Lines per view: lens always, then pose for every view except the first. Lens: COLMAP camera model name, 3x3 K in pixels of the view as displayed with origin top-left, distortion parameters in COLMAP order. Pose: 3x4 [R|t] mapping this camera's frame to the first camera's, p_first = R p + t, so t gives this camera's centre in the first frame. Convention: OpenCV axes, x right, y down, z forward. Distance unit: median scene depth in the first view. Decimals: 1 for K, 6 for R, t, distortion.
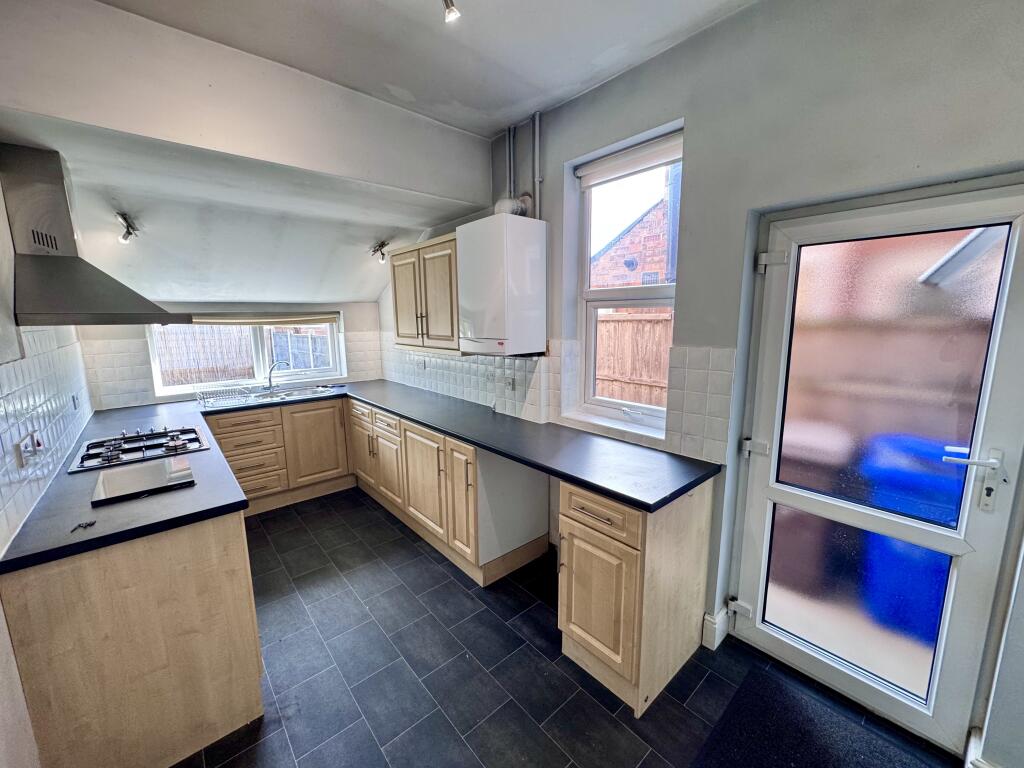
lens RADIAL K [[408.0, 0, 512.6], [0, 408.0, 382.9], [0, 0, 1]] dist [-0.003638, -0.000435]
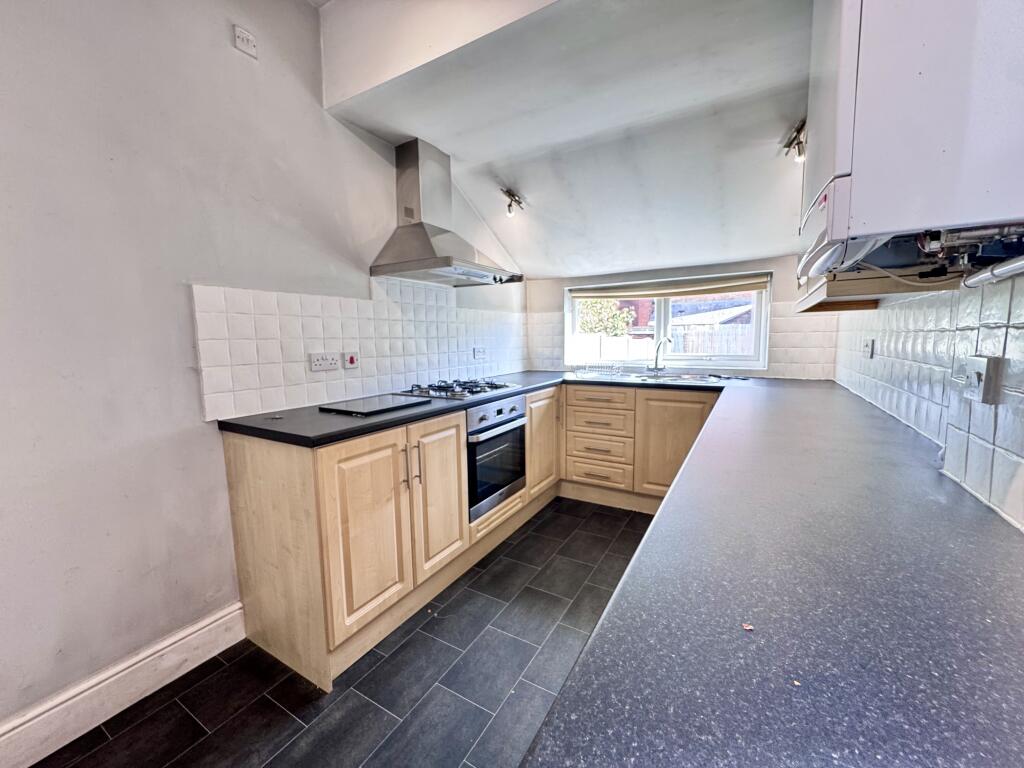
lens RADIAL K [[408.0, 0, 512.6], [0, 408.0, 382.9], [0, 0, 1]] dist [-0.003638, -0.000435]
pose [[0.306134, 0.113540, -0.945193, 0.127377], [-0.141880, 0.987215, 0.072635, 0.022143], [0.941356, 0.111868, 0.318329, 0.510842]]
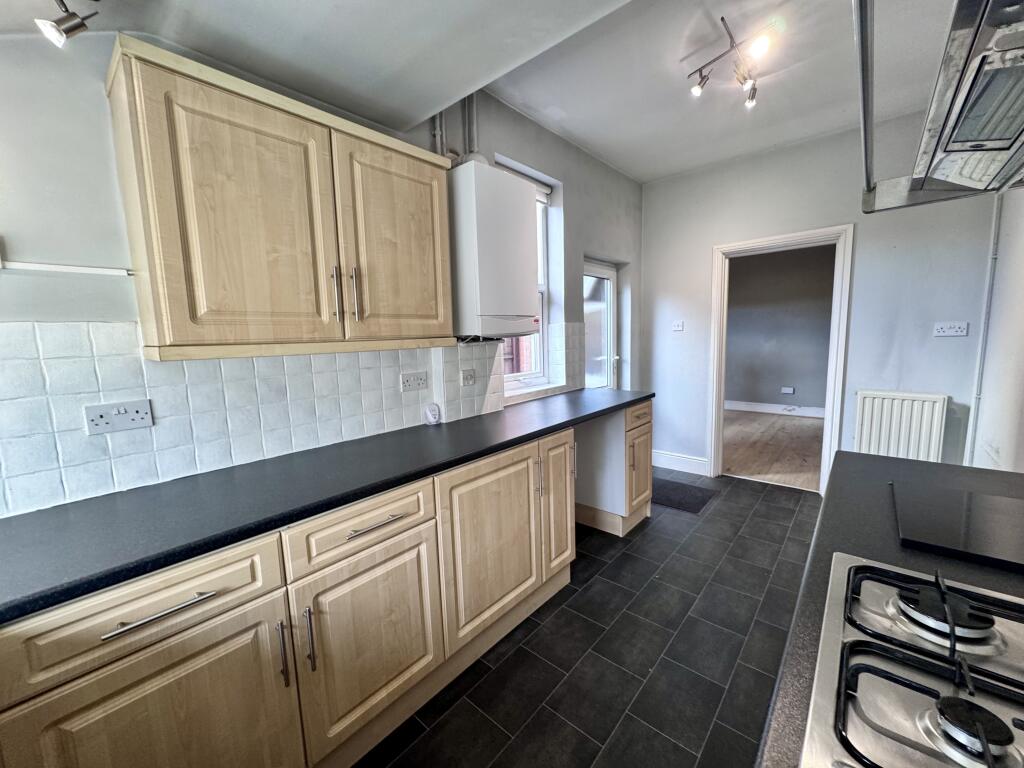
lens RADIAL K [[408.0, 0, 512.6], [0, 408.0, 382.9], [0, 0, 1]] dist [-0.003638, -0.000435]
pose [[-0.133459, -0.106645, 0.985300, -0.857190], [0.187208, 0.973582, 0.130734, -0.080228], [-0.973212, 0.201904, -0.109968, 1.048861]]
